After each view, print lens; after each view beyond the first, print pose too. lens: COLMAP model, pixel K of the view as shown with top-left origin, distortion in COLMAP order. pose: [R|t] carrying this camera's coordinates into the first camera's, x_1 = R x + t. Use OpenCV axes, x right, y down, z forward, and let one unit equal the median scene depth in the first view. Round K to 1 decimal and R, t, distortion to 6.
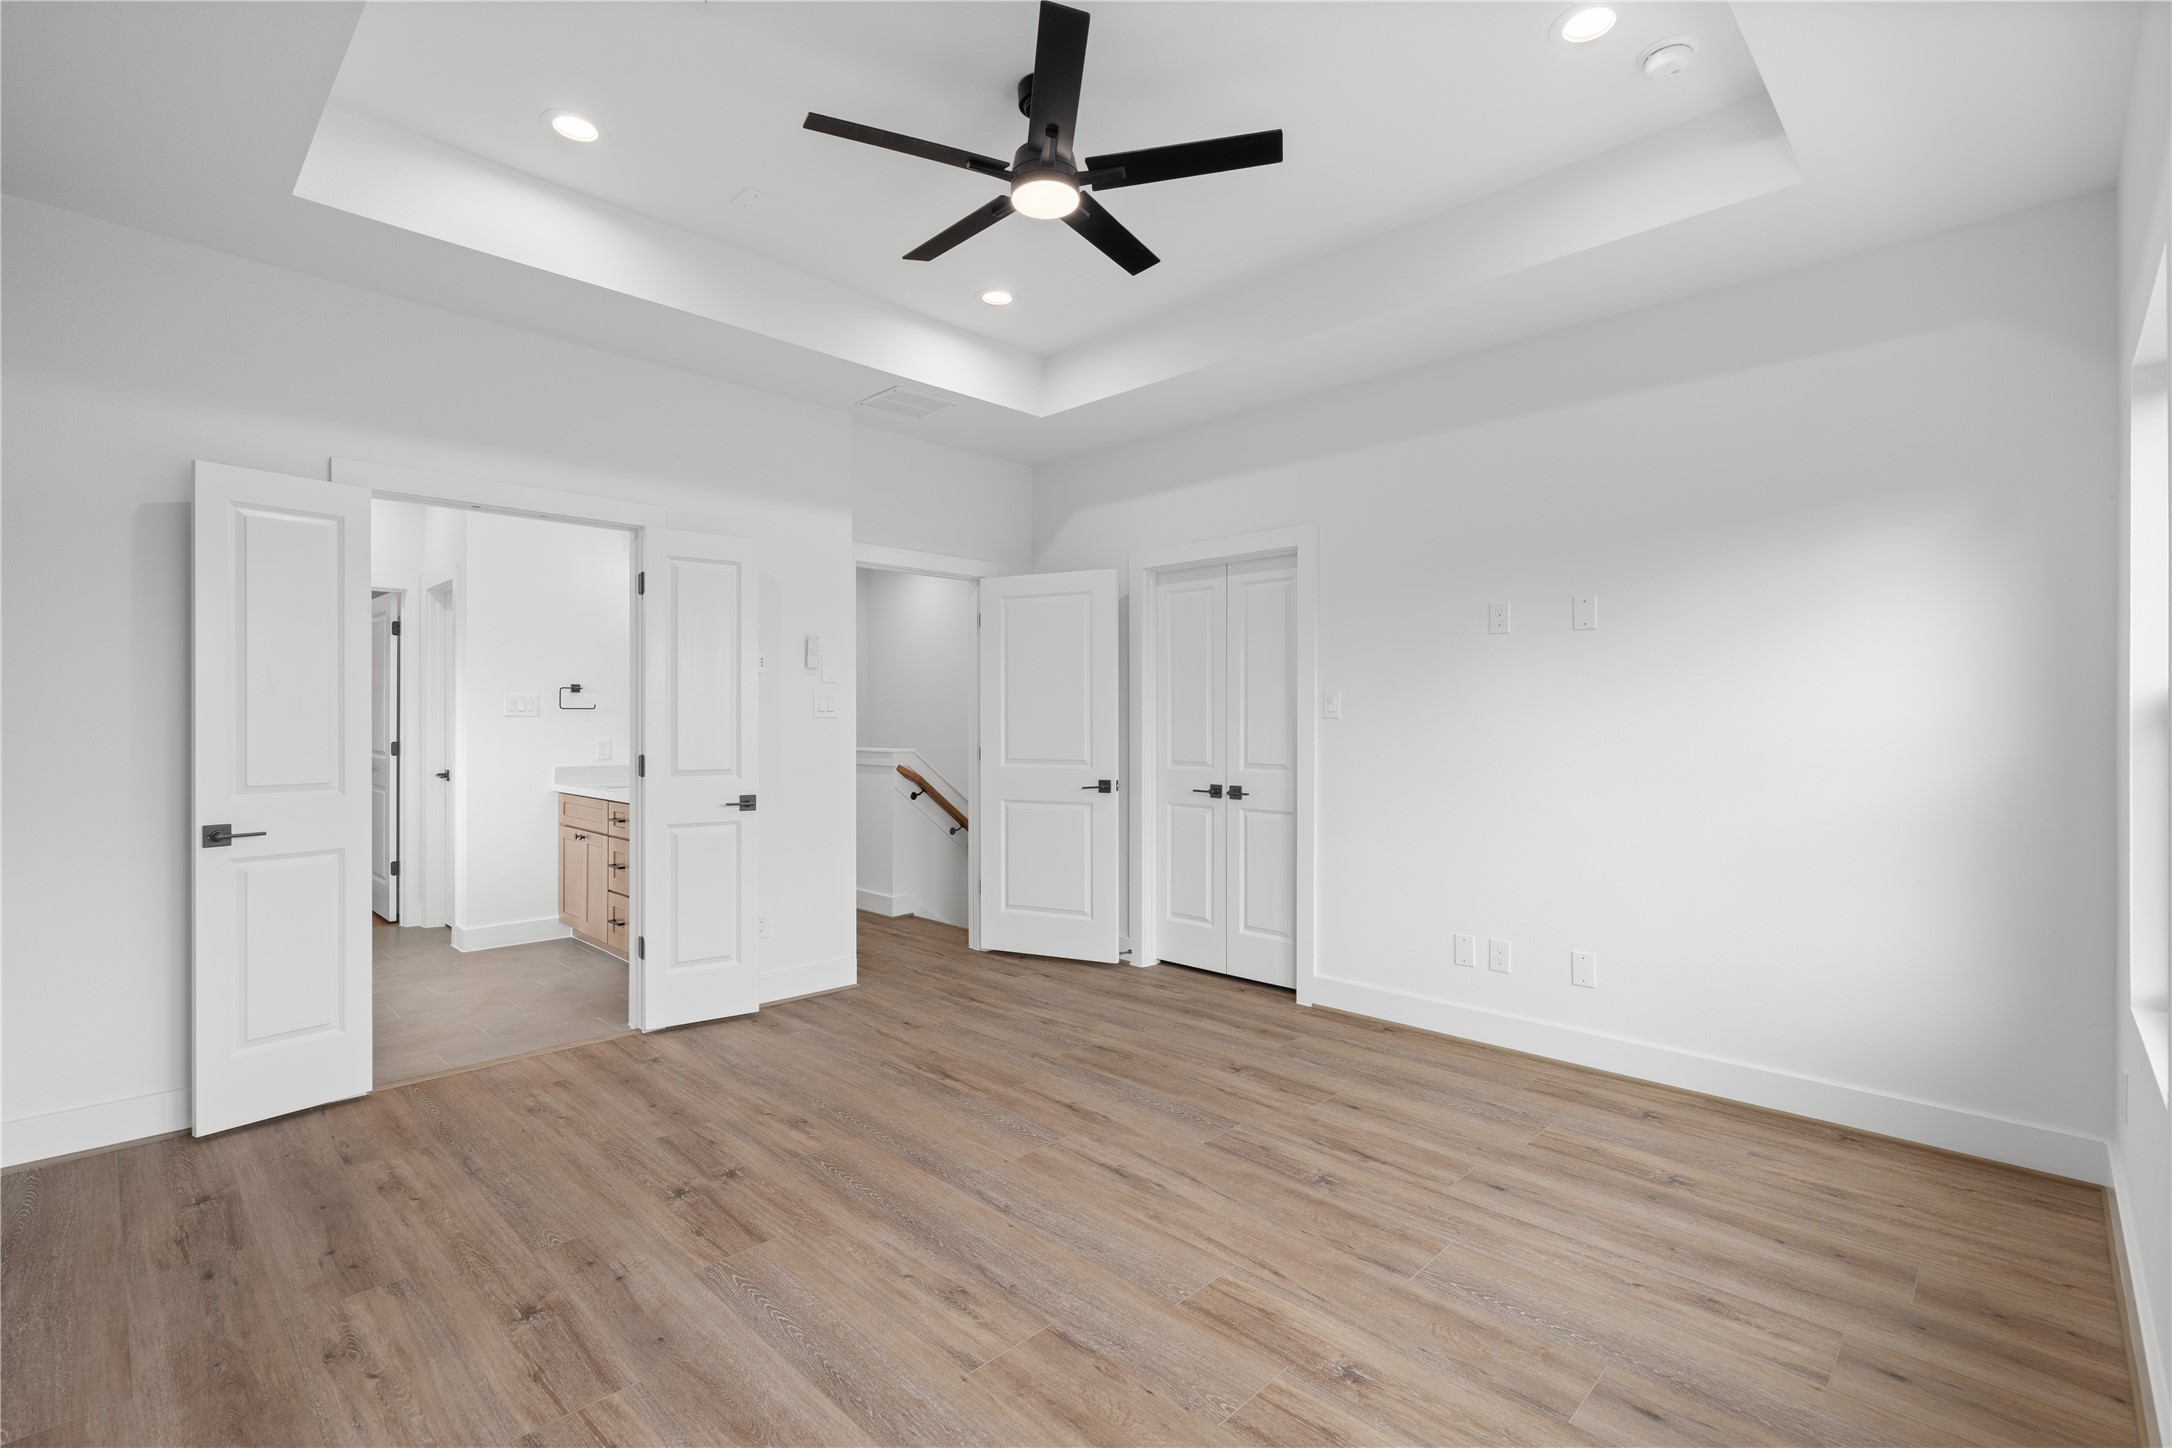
lens RADIAL K [[976.2, 0, 1086.0], [0, 976.2, 724.0], [0, 0, 1]] dist [-0.002379, 0.000455]
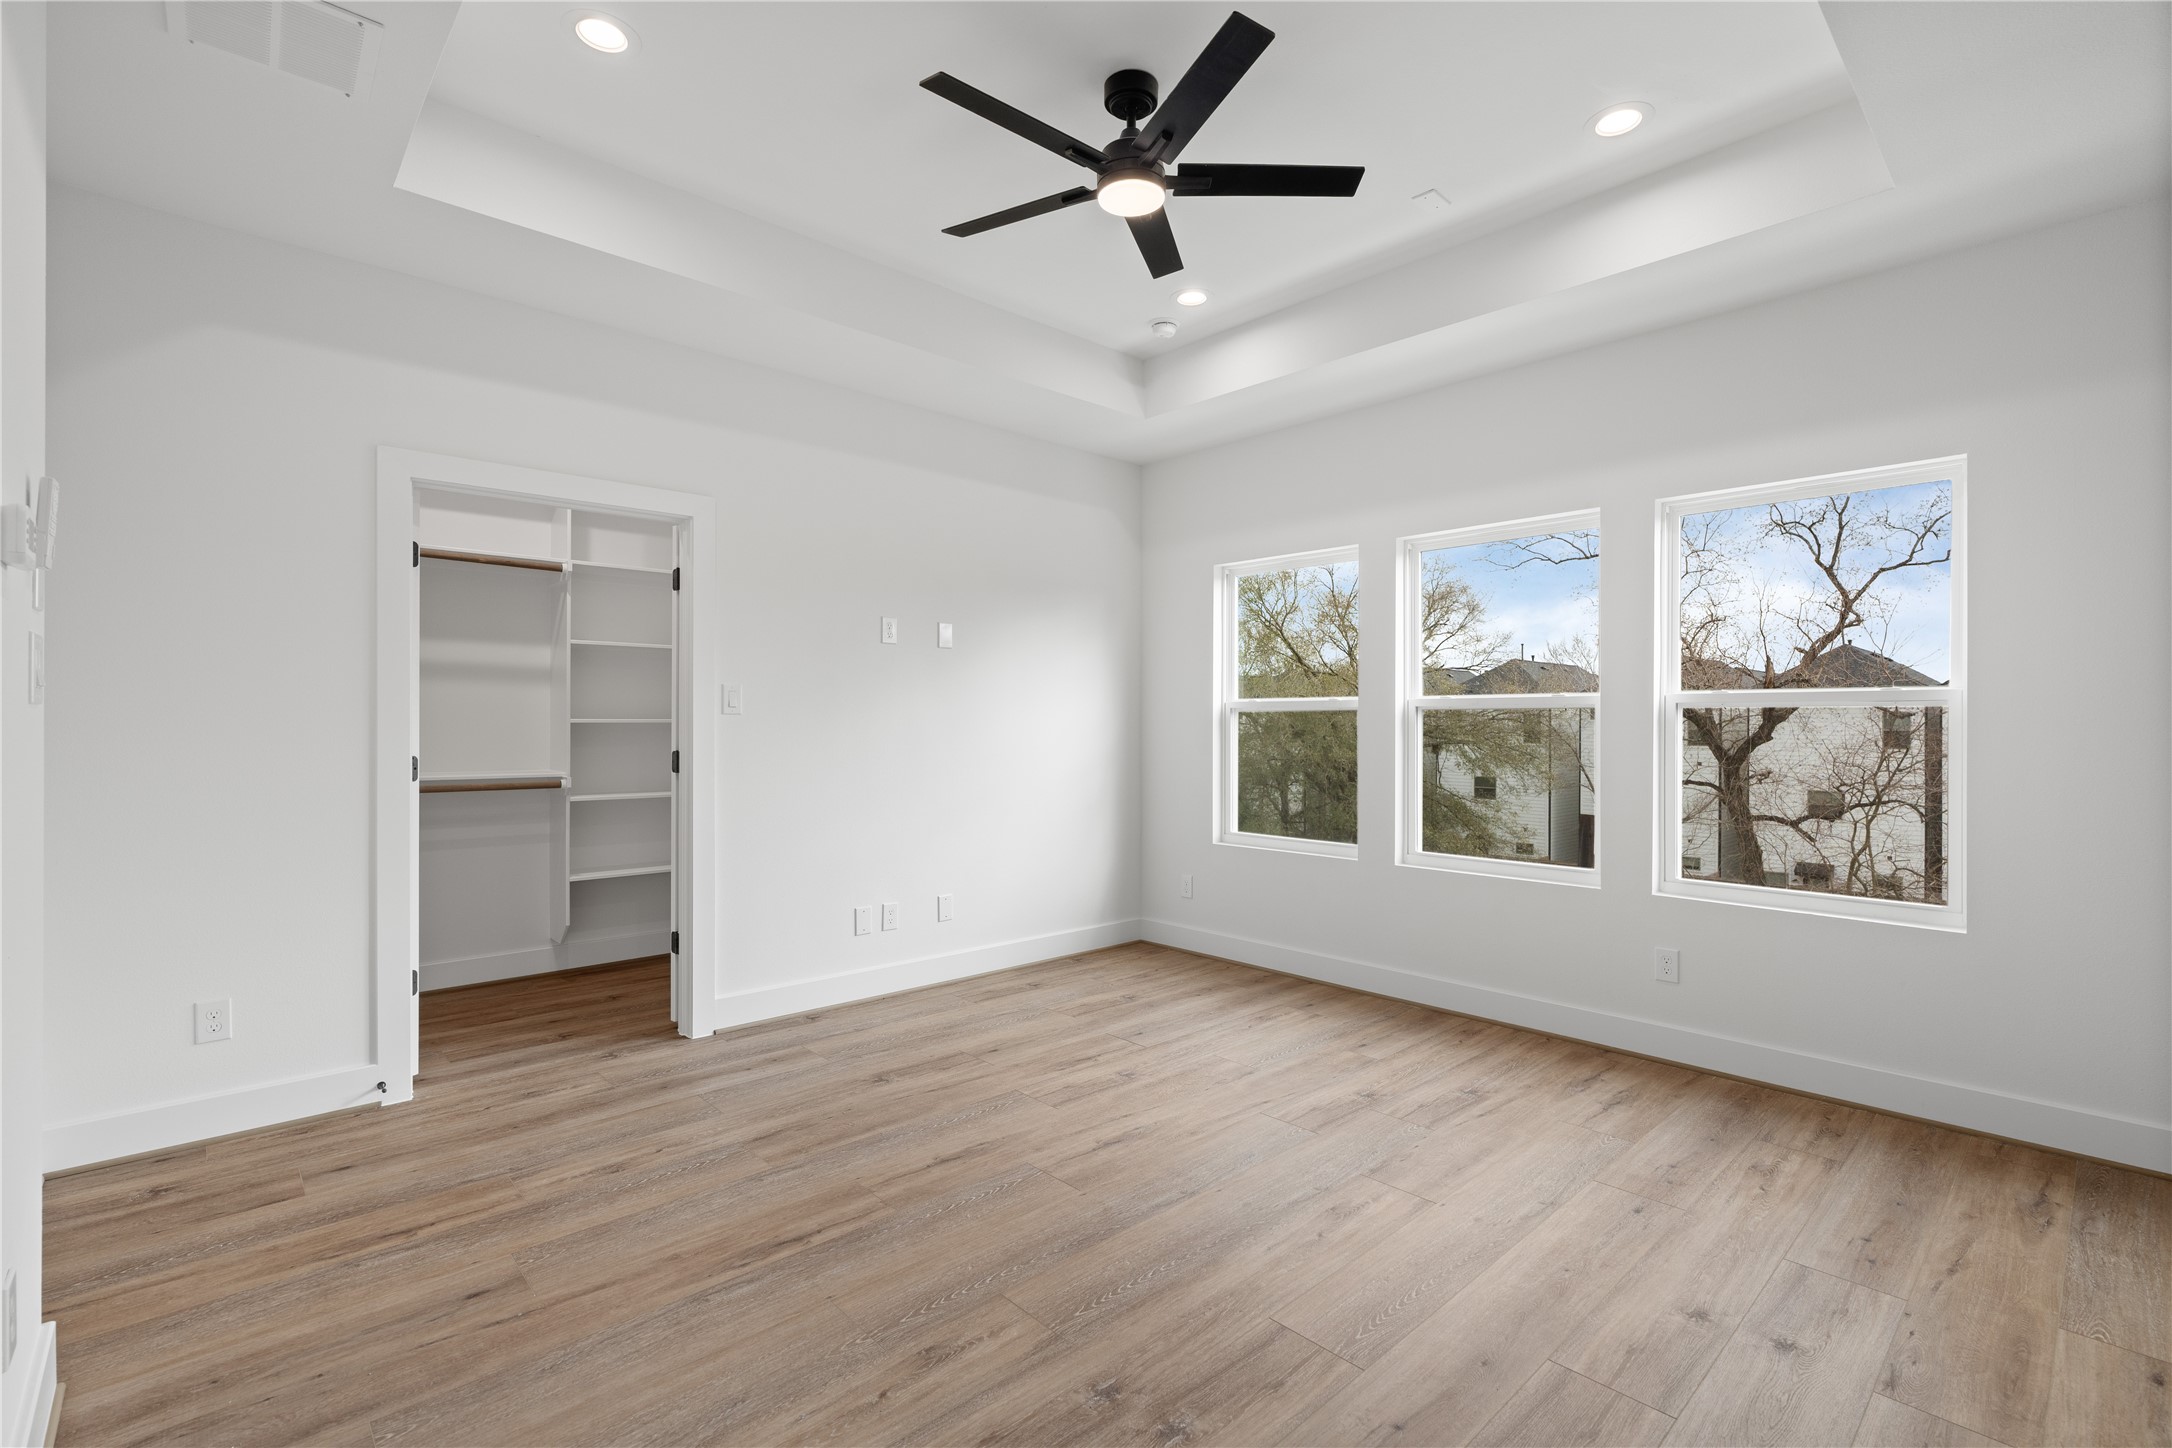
lens RADIAL K [[976.2, 0, 1086.0], [0, 976.2, 724.0], [0, 0, 1]] dist [-0.002379, 0.000455]
pose [[0.047050, -0.001607, 0.998891, -0.835076], [-0.002966, 0.999994, 0.001748, 0.003786], [-0.998888, -0.003045, 0.047045, 0.800627]]
